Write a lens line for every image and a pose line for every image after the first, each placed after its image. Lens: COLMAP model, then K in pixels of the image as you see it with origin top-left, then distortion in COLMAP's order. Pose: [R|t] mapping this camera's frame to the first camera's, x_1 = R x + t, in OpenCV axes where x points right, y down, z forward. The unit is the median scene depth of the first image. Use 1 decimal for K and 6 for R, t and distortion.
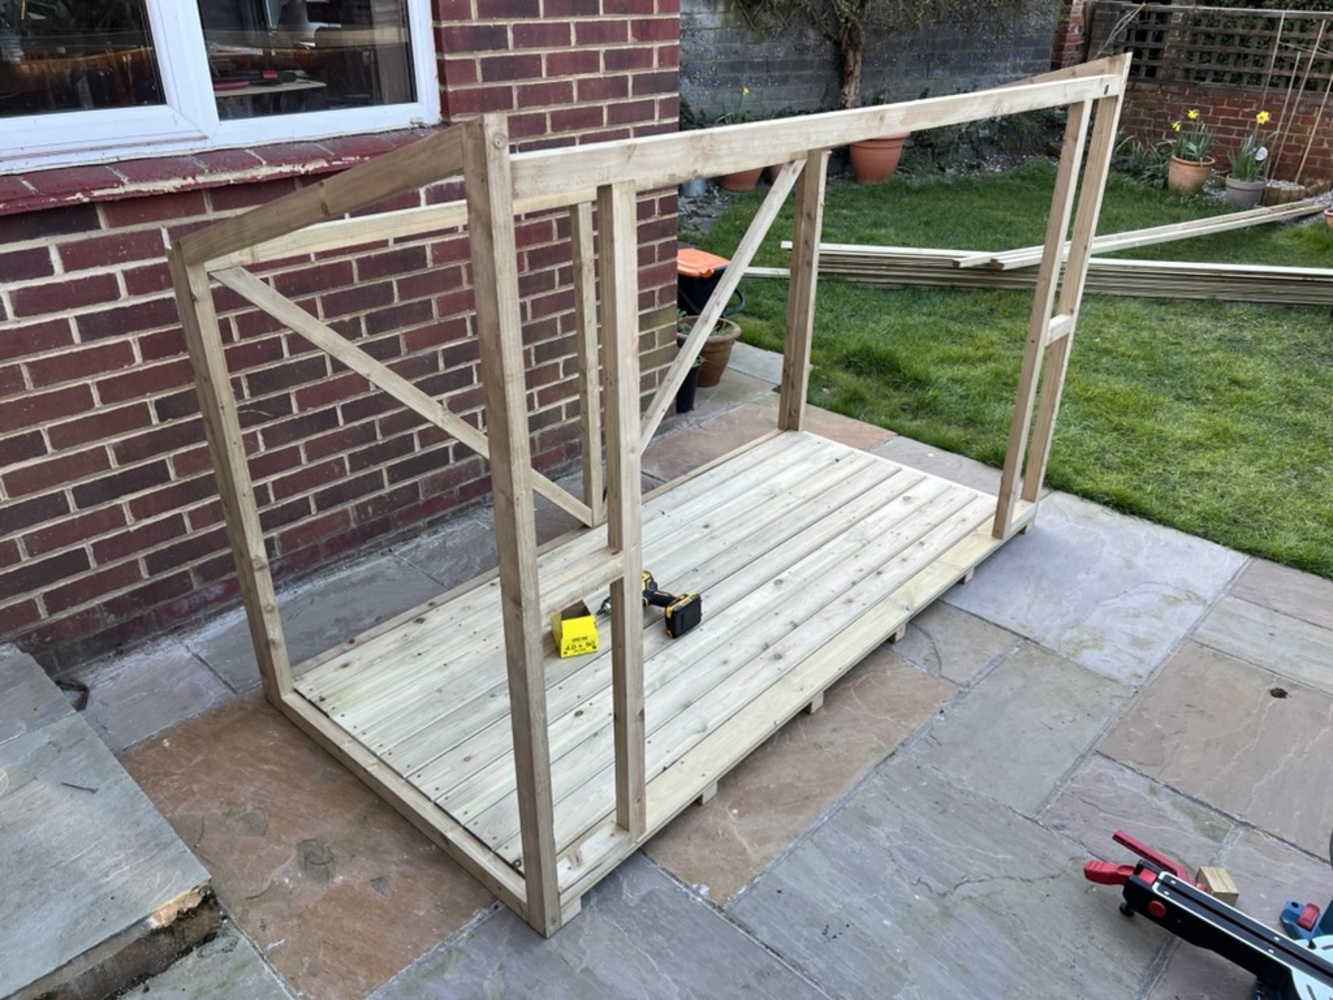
lens RADIAL K [[997.8, 0, 662.1], [0, 997.8, 495.7], [0, 0, 1]] dist [0.027179, -0.034320]
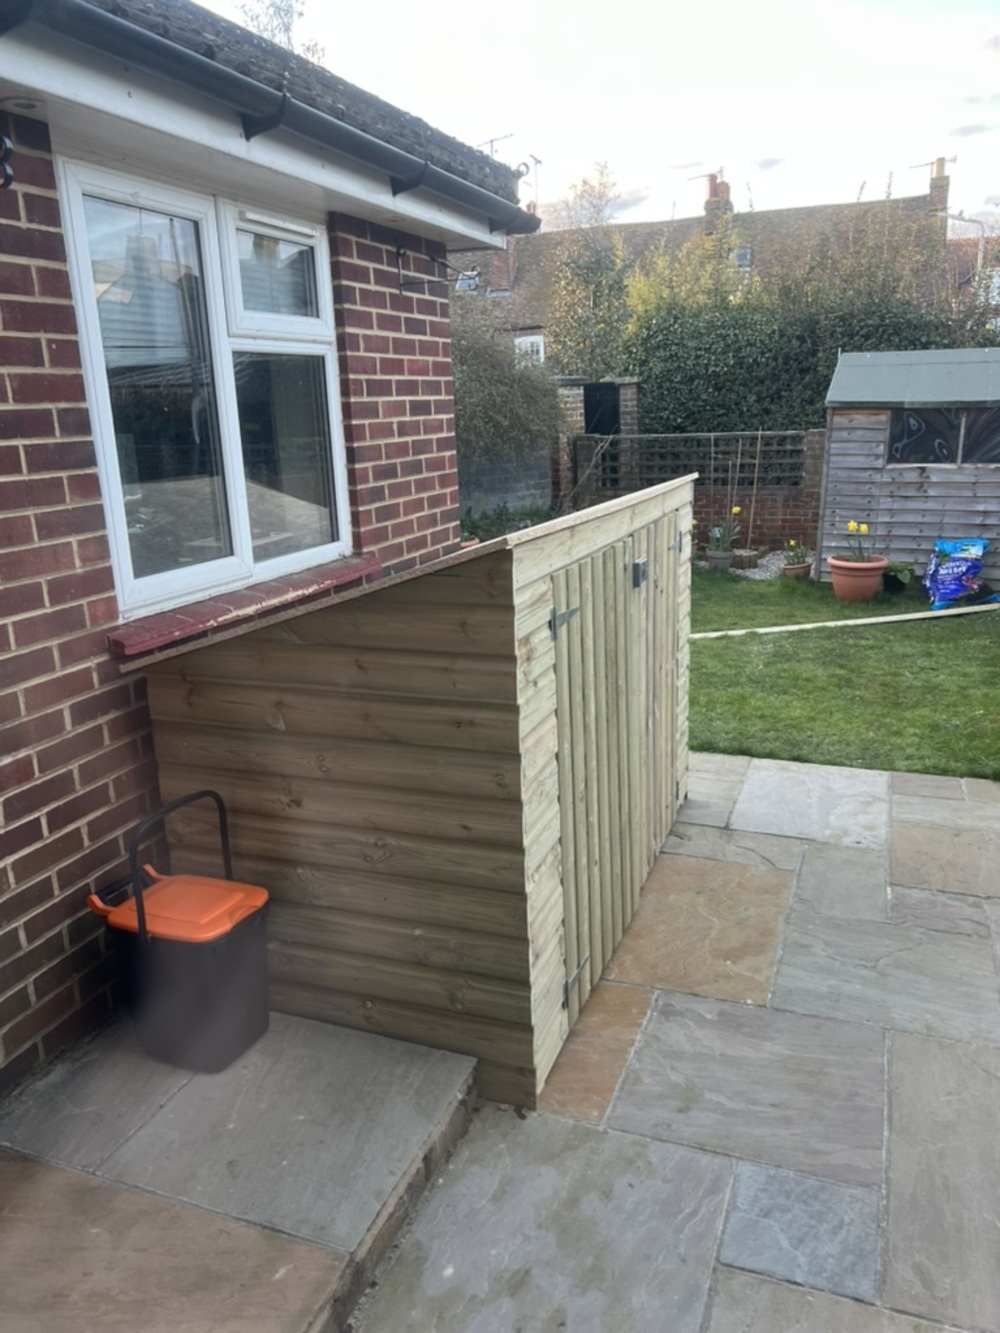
lens RADIAL K [[997.8, 0, 507.0], [0, 997.8, 669.1], [0, 0, 1]] dist [0.027179, -0.034320]
pose [[0.923697, -0.141143, 0.356179, -0.536939], [0.220024, 0.956499, -0.191569, 0.087269], [-0.313646, 0.255319, 0.914570, -0.277071]]
